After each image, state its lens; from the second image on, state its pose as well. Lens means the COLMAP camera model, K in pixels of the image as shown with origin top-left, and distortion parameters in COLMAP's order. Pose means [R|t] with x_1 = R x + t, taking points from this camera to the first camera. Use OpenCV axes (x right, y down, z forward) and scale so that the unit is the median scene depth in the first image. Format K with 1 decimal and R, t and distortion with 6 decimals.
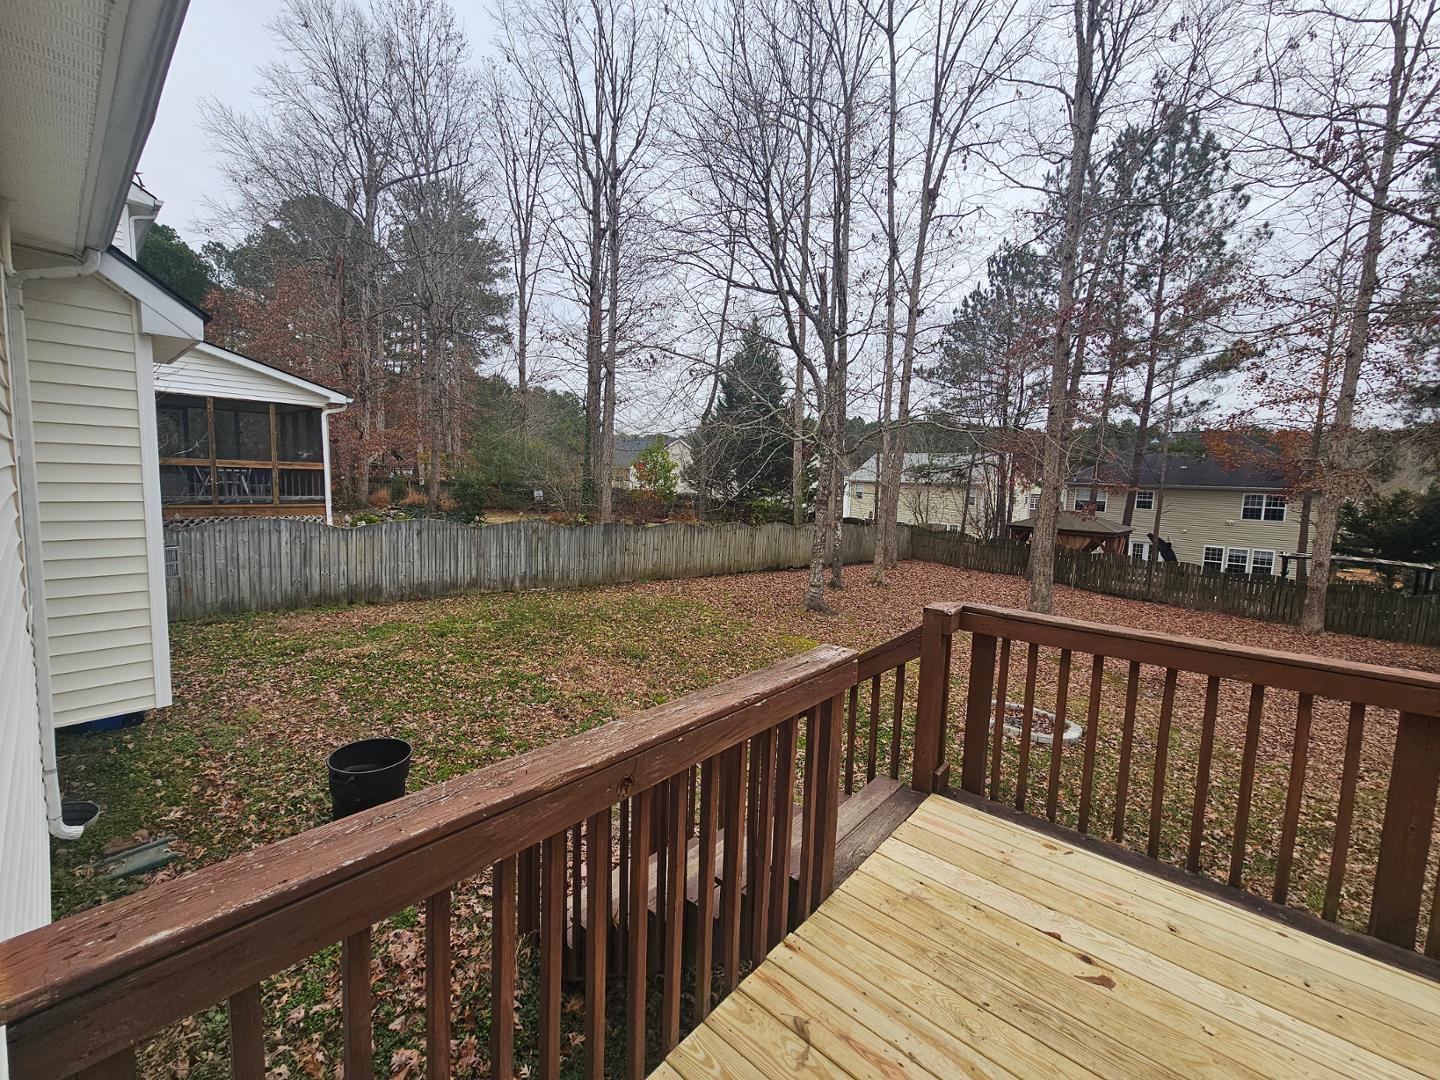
lens RADIAL K [[588.0, 0, 716.0], [0, 588.0, 533.3], [0, 0, 1]] dist [-0.002241, 0.000314]
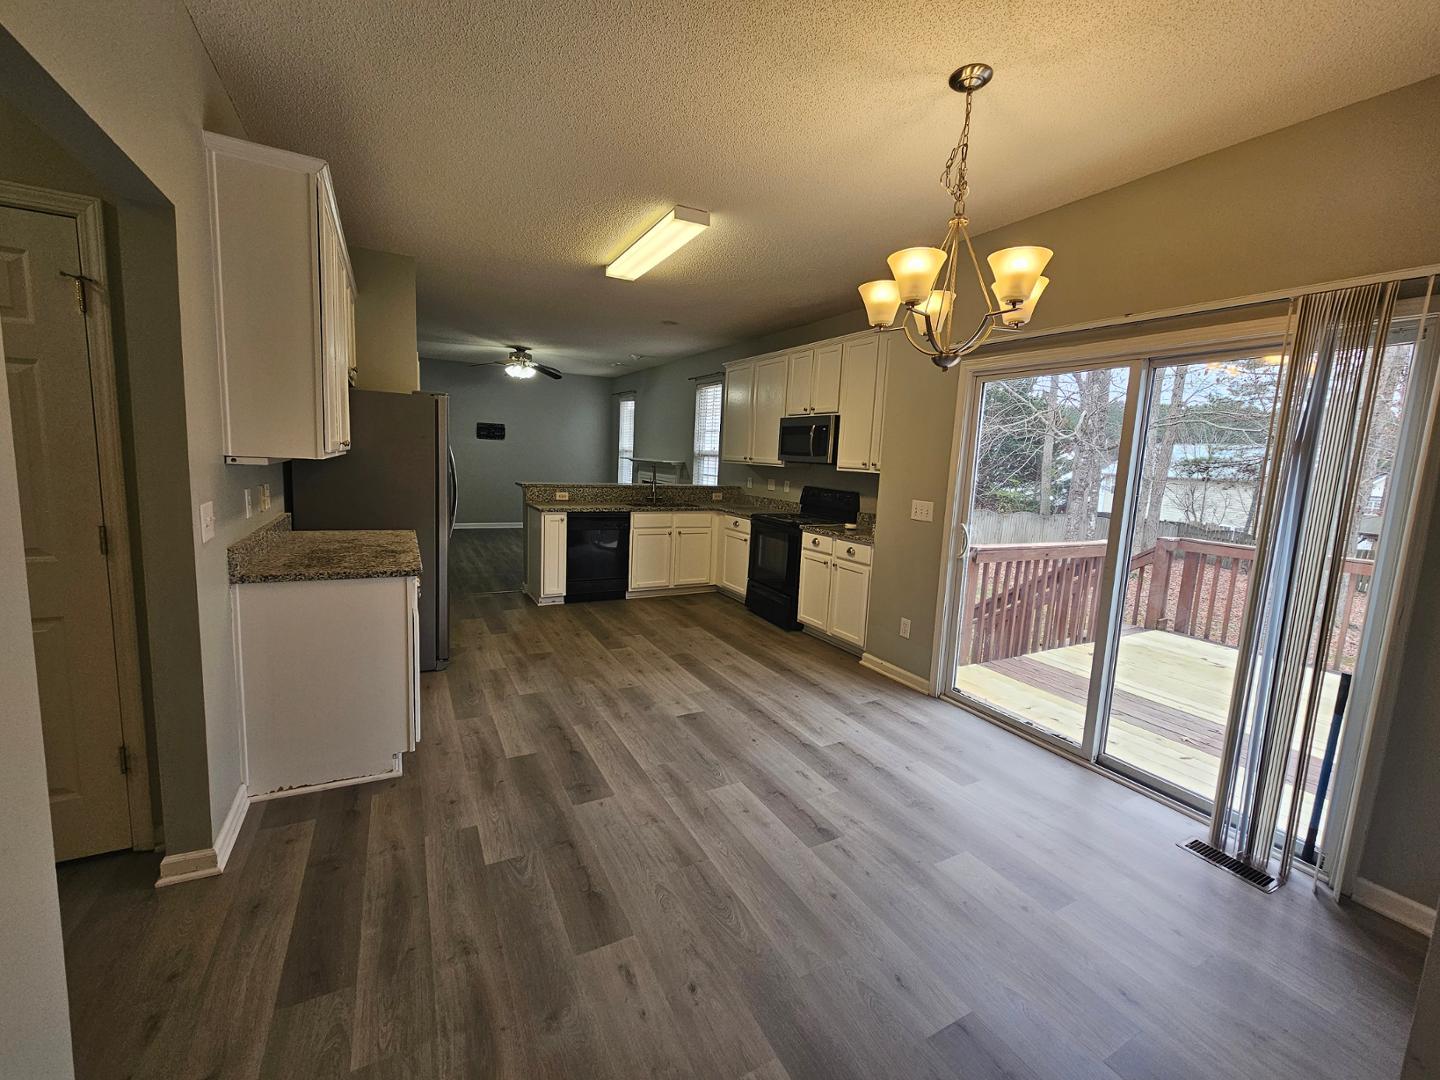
lens RADIAL K [[588.0, 0, 717.8], [0, 588.0, 534.7], [0, 0, 1]] dist [-0.002241, 0.000314]
pose [[0.937887, 0.056878, -0.342245, -0.047941], [-0.049154, 0.998304, 0.031208, 0.015743], [0.343440, -0.012447, 0.939092, -0.177543]]
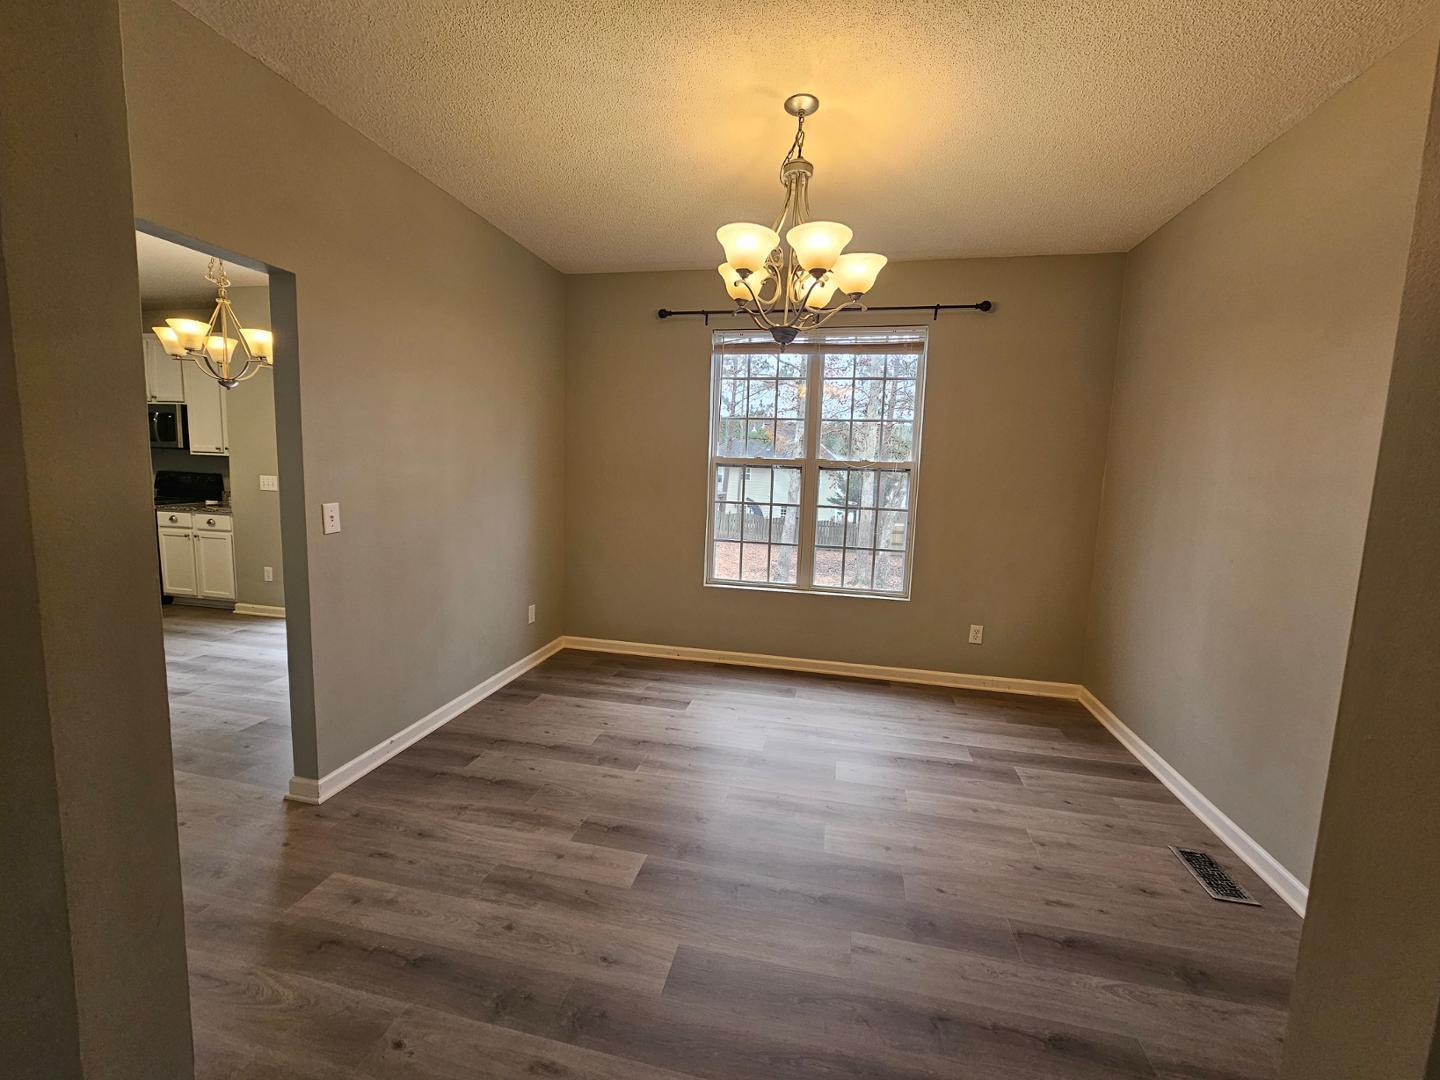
lens RADIAL K [[588.0, 0, 728.5], [0, 588.0, 539.4], [0, 0, 1]] dist [-0.002241, 0.000314]
pose [[0.867474, -0.055226, 0.494408, 0.271070], [0.035527, 0.998159, 0.049161, 0.119974], [-0.496213, -0.025081, 0.867838, -1.068870]]
